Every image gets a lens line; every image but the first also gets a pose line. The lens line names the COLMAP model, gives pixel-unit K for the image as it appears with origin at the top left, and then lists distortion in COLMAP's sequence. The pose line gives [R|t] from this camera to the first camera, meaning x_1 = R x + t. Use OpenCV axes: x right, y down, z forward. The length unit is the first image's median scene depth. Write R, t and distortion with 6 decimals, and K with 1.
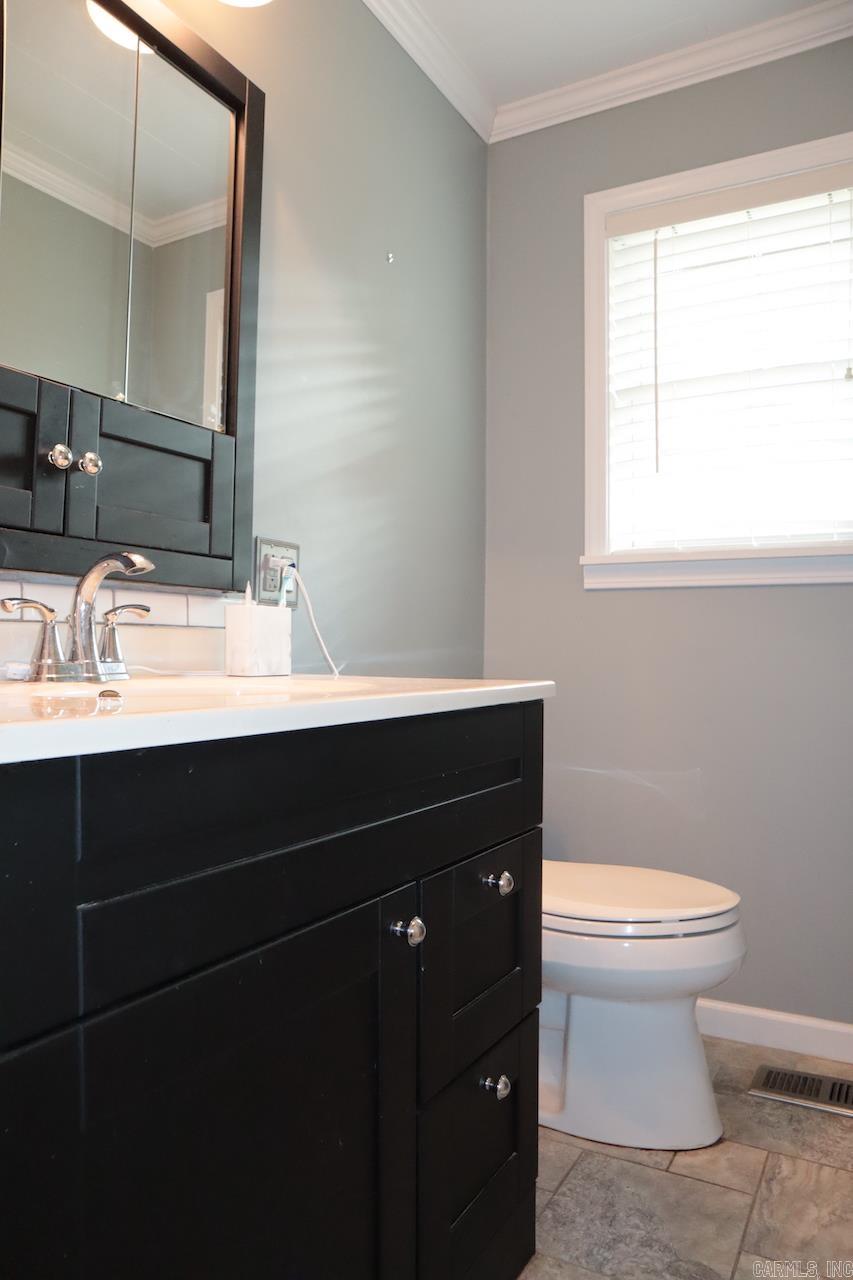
lens RADIAL K [[882.0, 0, 428.6], [0, 882.0, 639.0], [0, 0, 1]] dist [-0.108388, 0.057336]
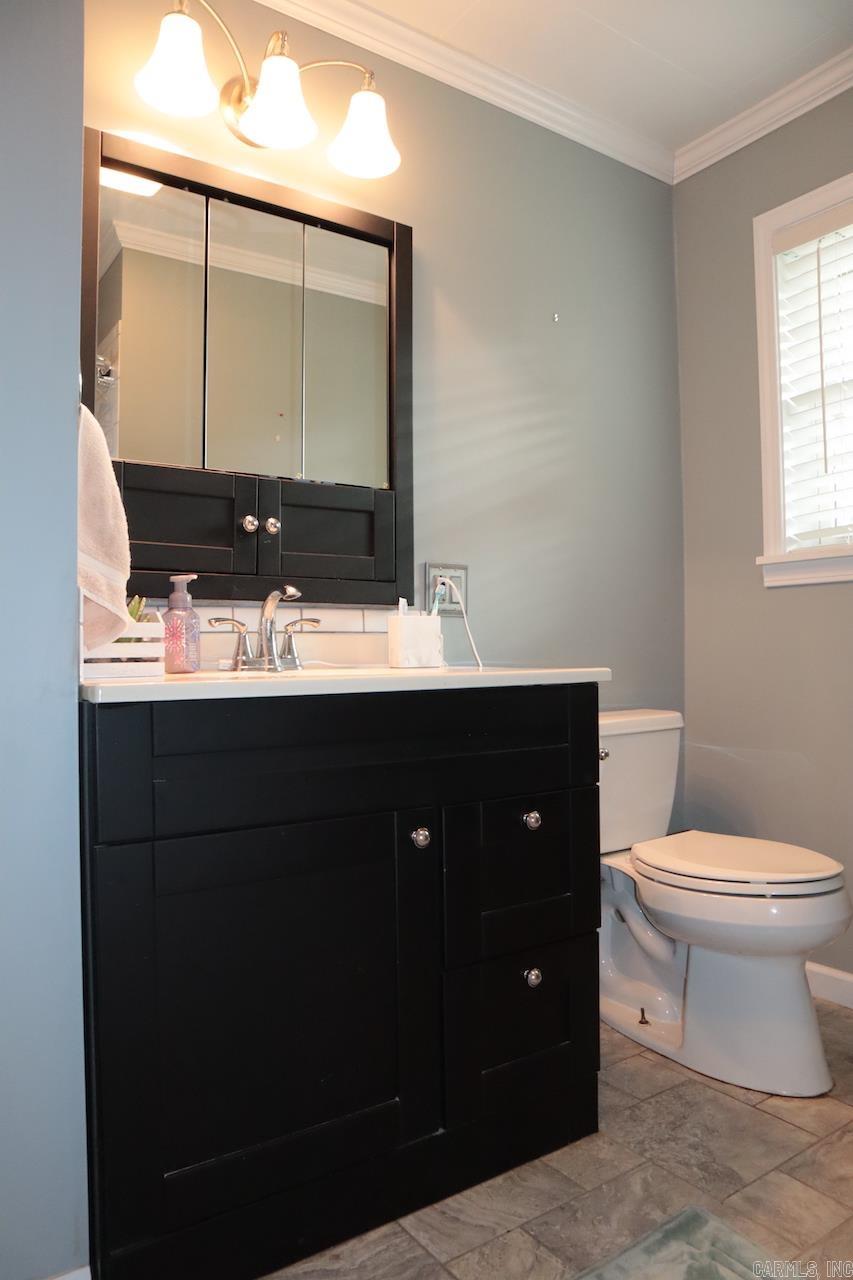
lens RADIAL K [[882.0, 0, 428.6], [0, 882.0, 639.0], [0, 0, 1]] dist [-0.108388, 0.057336]
pose [[0.900419, -0.024433, -0.434336, 0.415022], [0.022617, 0.999700, -0.009351, 0.011046], [0.434435, -0.001404, 0.900702, -0.205197]]
